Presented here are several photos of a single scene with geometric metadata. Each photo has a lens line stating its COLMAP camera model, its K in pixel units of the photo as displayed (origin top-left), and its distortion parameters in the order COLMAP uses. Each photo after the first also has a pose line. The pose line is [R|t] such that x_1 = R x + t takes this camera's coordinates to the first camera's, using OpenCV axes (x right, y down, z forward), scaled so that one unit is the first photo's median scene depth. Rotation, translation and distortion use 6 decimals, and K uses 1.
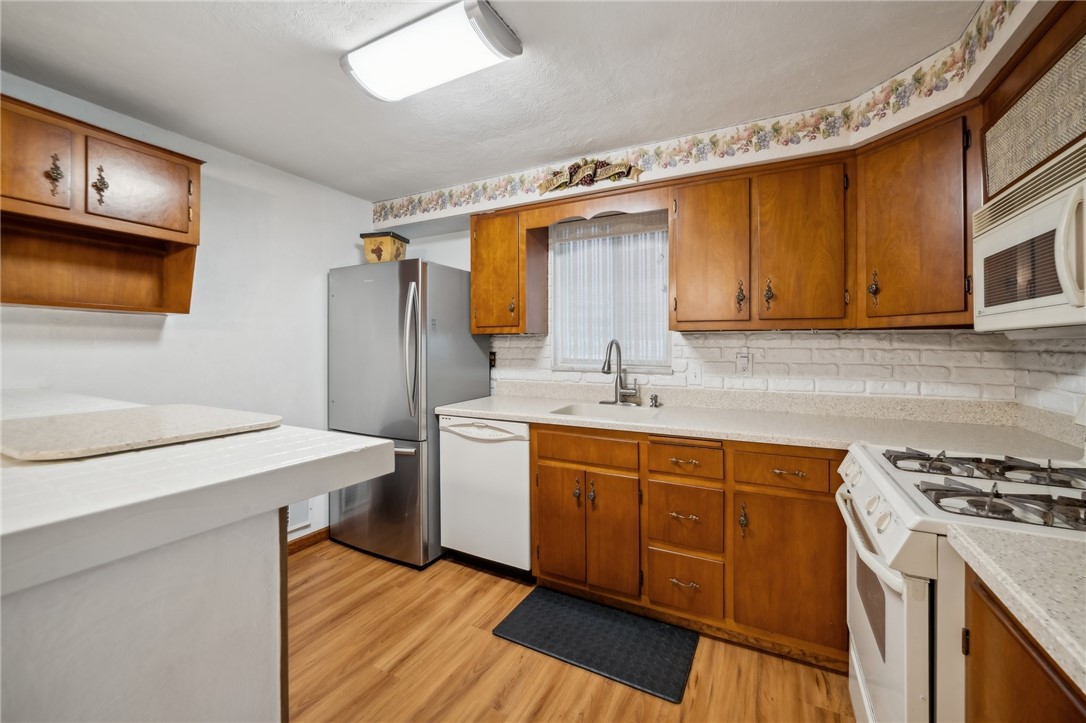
lens RADIAL K [[434.0, 0, 544.2], [0, 434.0, 342.1], [0, 0, 1]] dist [-0.013350, 0.004797]
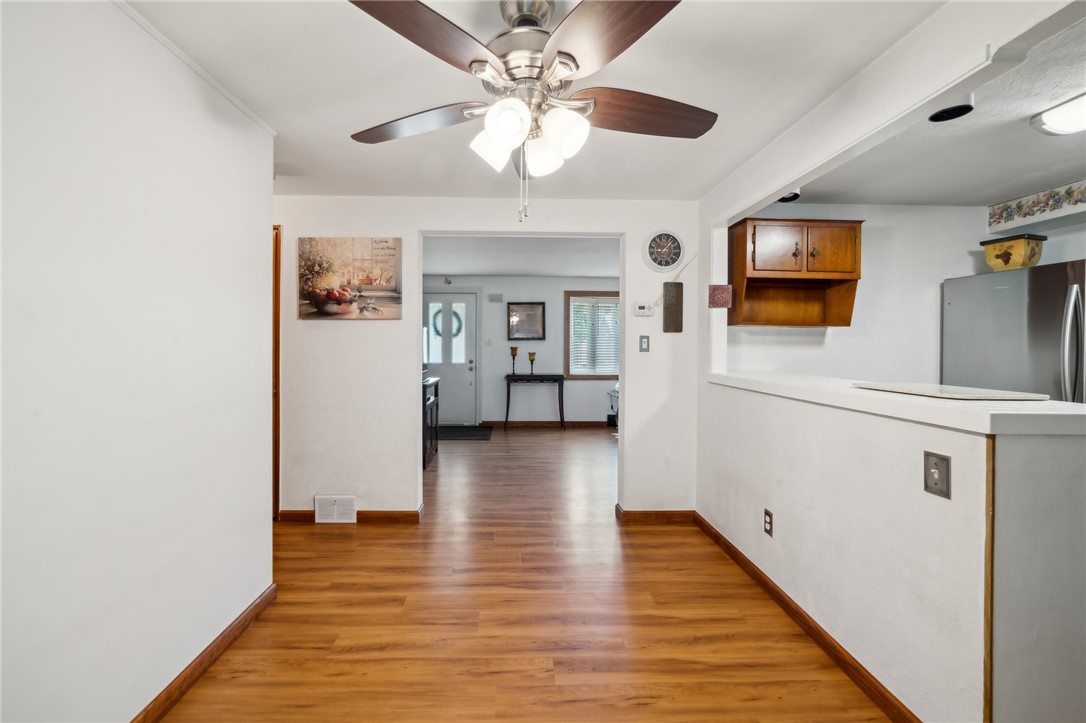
lens RADIAL K [[434.0, 0, 534.2], [0, 434.0, 357.7], [0, 0, 1]] dist [-0.013350, 0.004797]
pose [[0.497181, 0.025028, -0.867286, -0.062359], [0.006373, 0.999452, 0.032495, -0.010707], [0.867623, -0.021684, 0.496749, -0.613987]]
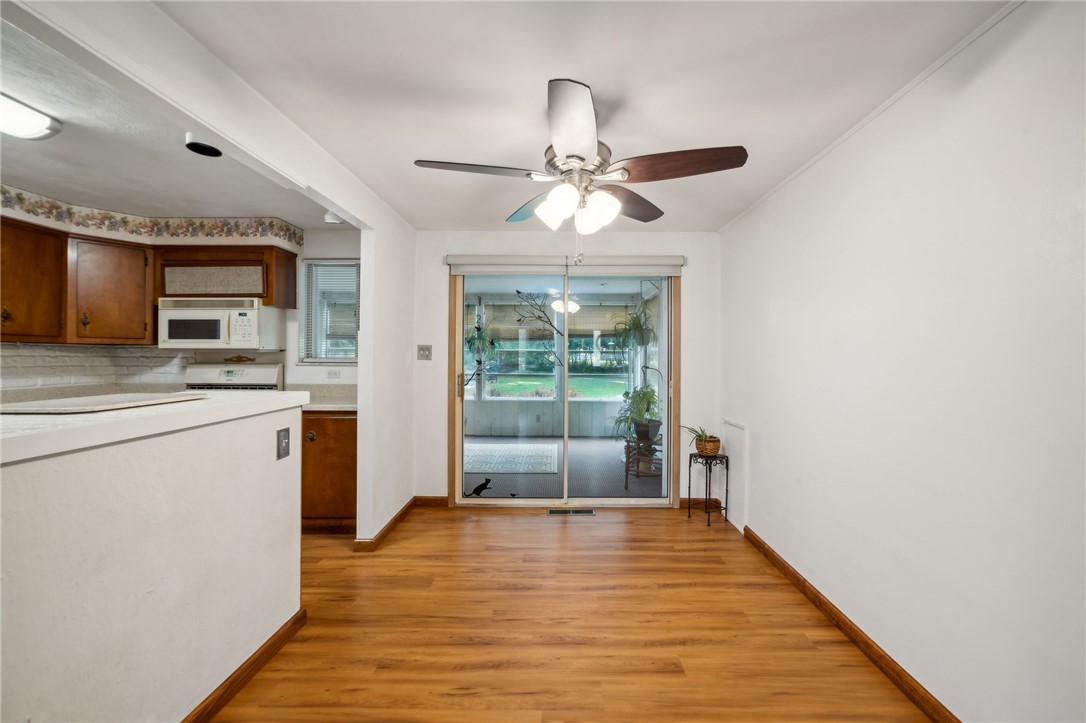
lens RADIAL K [[434.0, 0, 568.1], [0, 434.0, 355.5], [0, 0, 1]] dist [-0.013350, 0.004797]
pose [[-0.463553, -0.001525, 0.886068, -1.305566], [-0.010208, 0.999941, -0.003620, 0.000393], [-0.886010, -0.010723, -0.463542, 0.062431]]
